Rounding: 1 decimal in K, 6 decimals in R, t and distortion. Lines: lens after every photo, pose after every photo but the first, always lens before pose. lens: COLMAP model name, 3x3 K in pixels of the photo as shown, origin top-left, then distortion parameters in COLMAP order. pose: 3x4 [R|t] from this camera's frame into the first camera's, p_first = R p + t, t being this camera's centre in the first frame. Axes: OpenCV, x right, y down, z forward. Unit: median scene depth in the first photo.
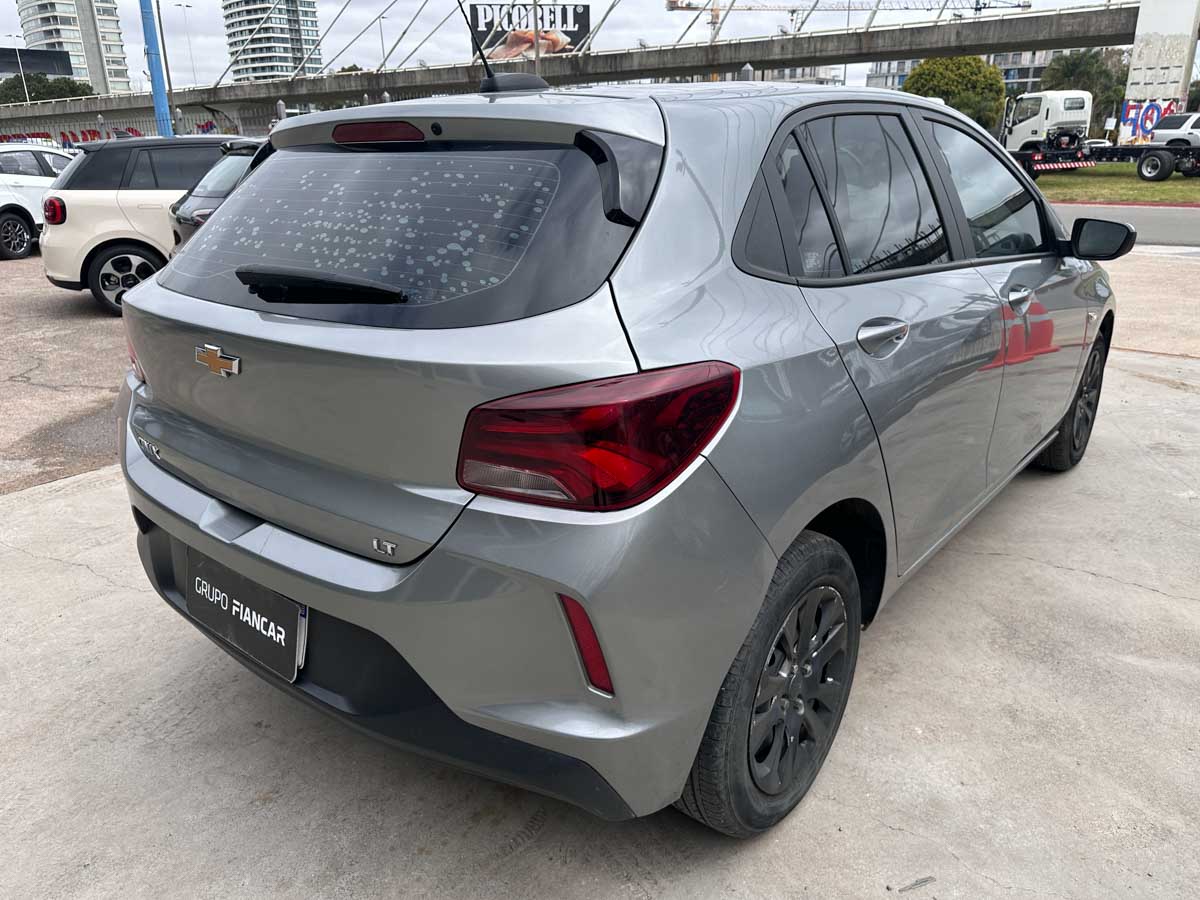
lens RADIAL K [[849.5, 0, 598.1], [0, 849.5, 439.2], [0, 0, 1]] dist [0.001687, -0.007767]
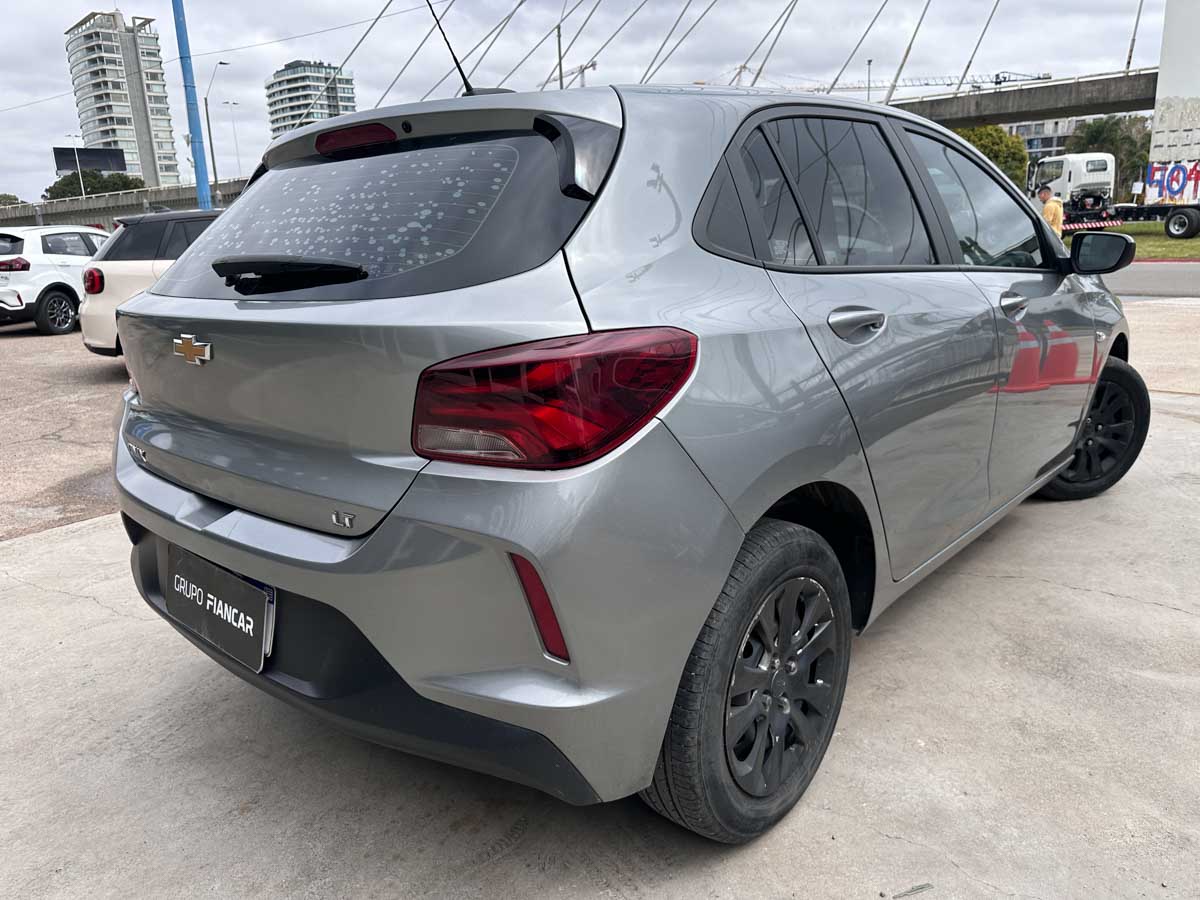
lens RADIAL K [[849.0, 0, 600.0], [0, 849.0, 450.0], [0, 0, 1]] dist [0.000452, -0.006892]
pose [[0.999096, -0.016915, -0.039005, 0.061237], [0.013889, 0.996967, -0.076580, 0.085613], [0.040182, 0.075969, 0.996300, 0.007442]]
